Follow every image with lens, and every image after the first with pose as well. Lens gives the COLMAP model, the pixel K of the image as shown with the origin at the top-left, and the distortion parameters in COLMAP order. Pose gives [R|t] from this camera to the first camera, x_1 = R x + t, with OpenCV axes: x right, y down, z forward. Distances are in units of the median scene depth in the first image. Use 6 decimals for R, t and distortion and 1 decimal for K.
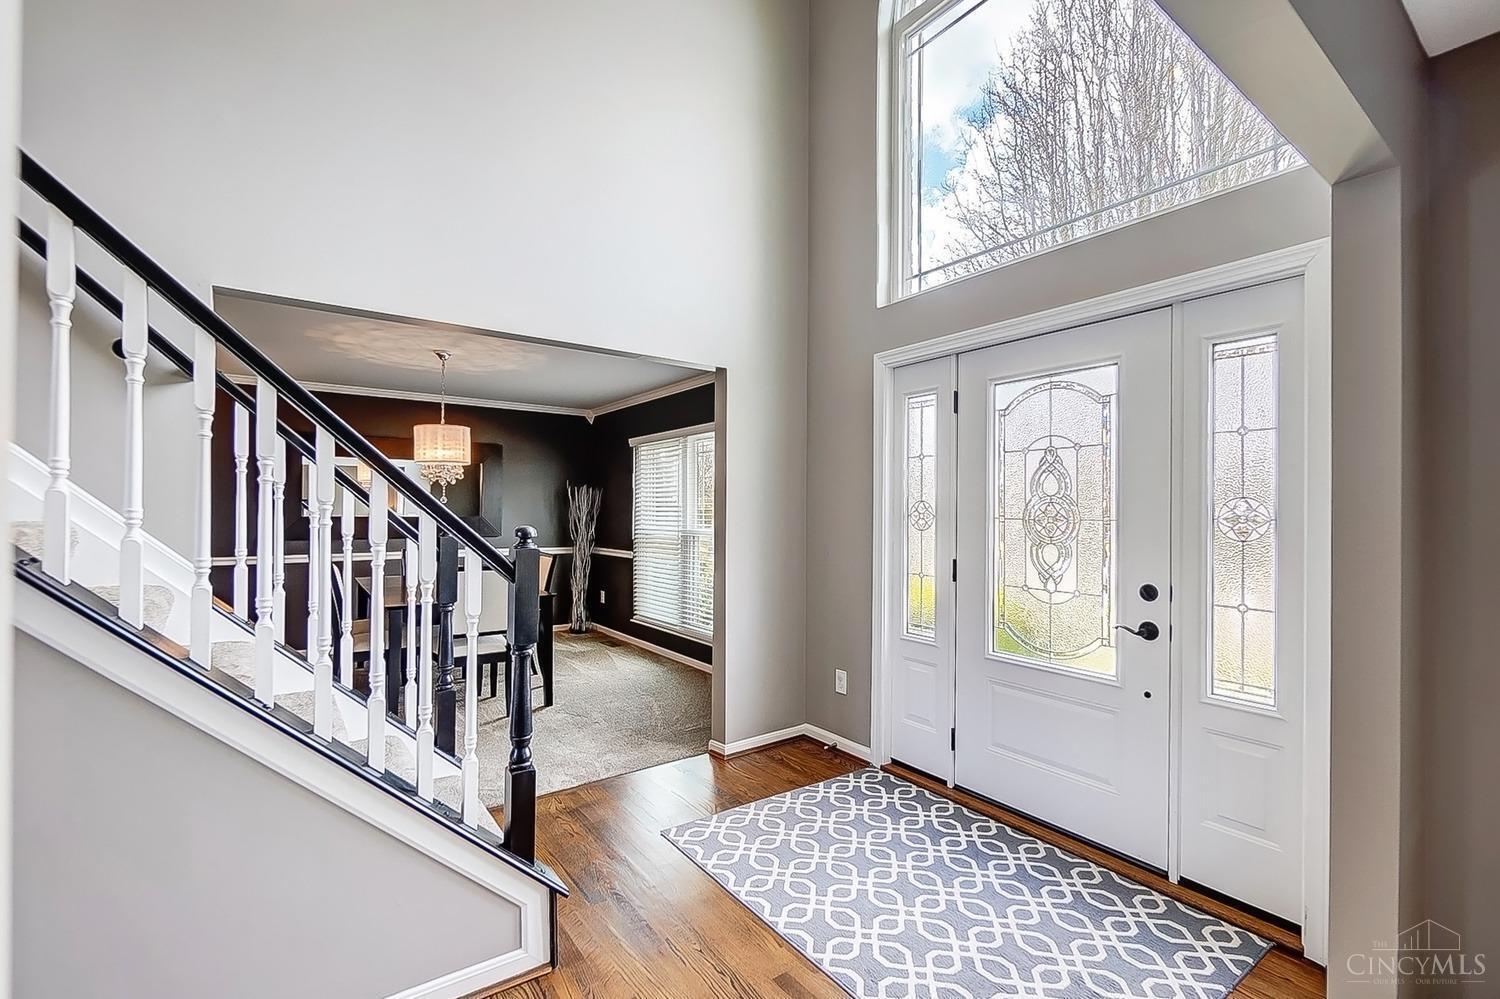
lens RADIAL K [[651.2, 0, 751.4], [0, 651.2, 507.9], [0, 0, 1]] dist [-0.001992, -0.000147]
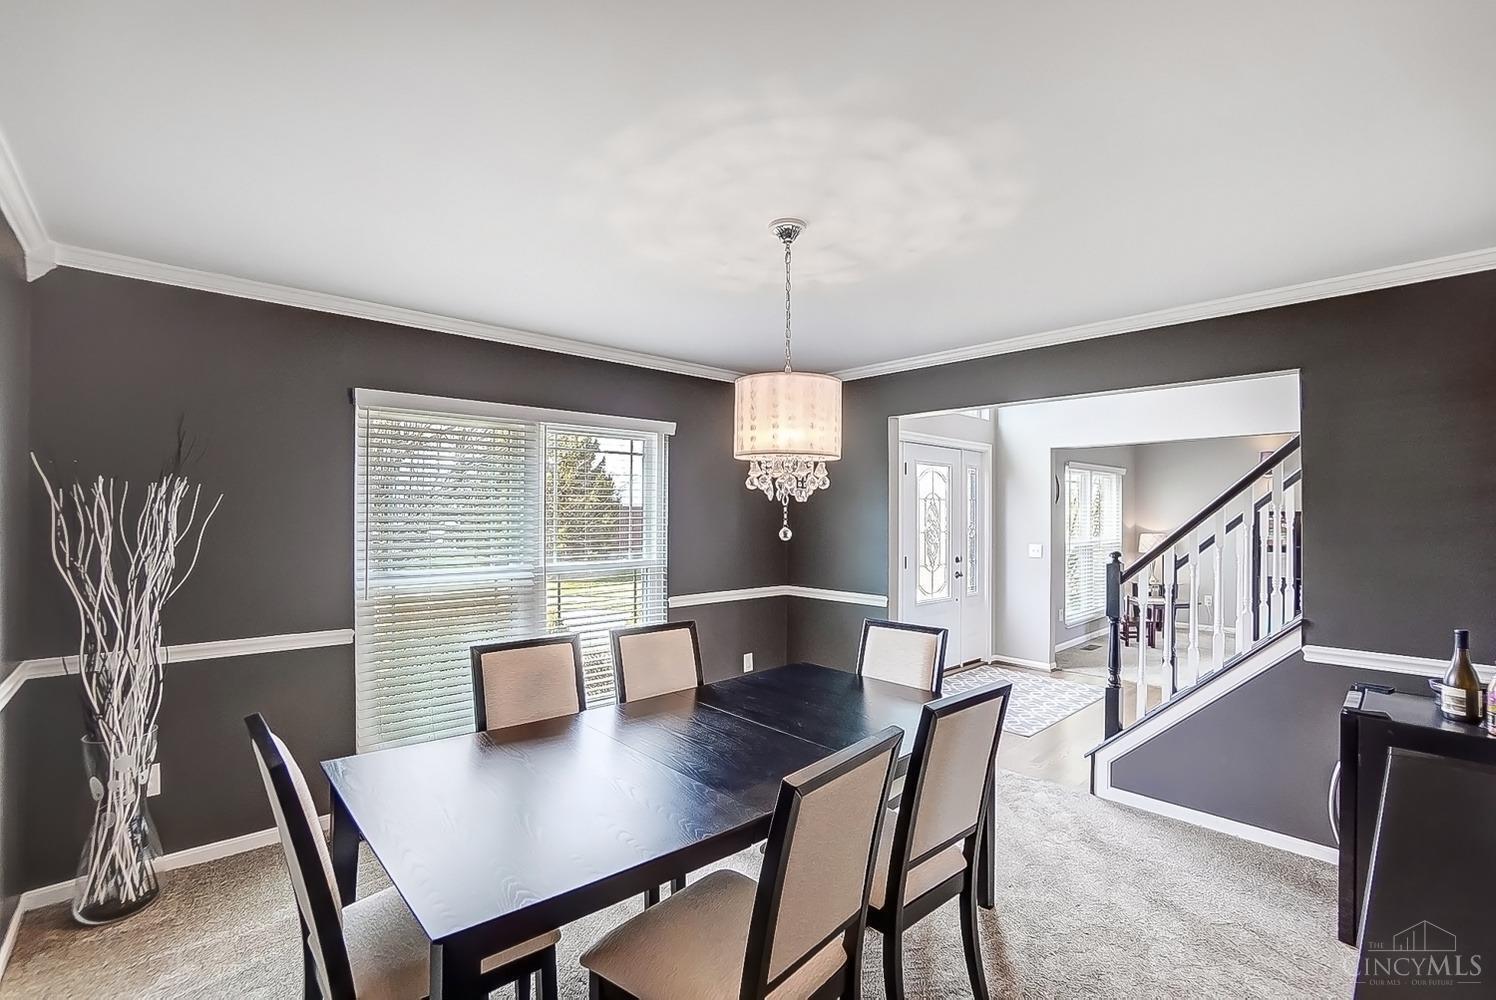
lens RADIAL K [[664.8, 0, 744.0], [0, 664.8, 508.7], [0, 0, 1]] dist [-0.067233, 0.025894]
pose [[-0.098541, 0.003208, 0.995128, -1.596647], [-0.006165, 0.999974, -0.003834, -0.045873], [-0.995114, -0.006513, -0.098518, 1.774244]]
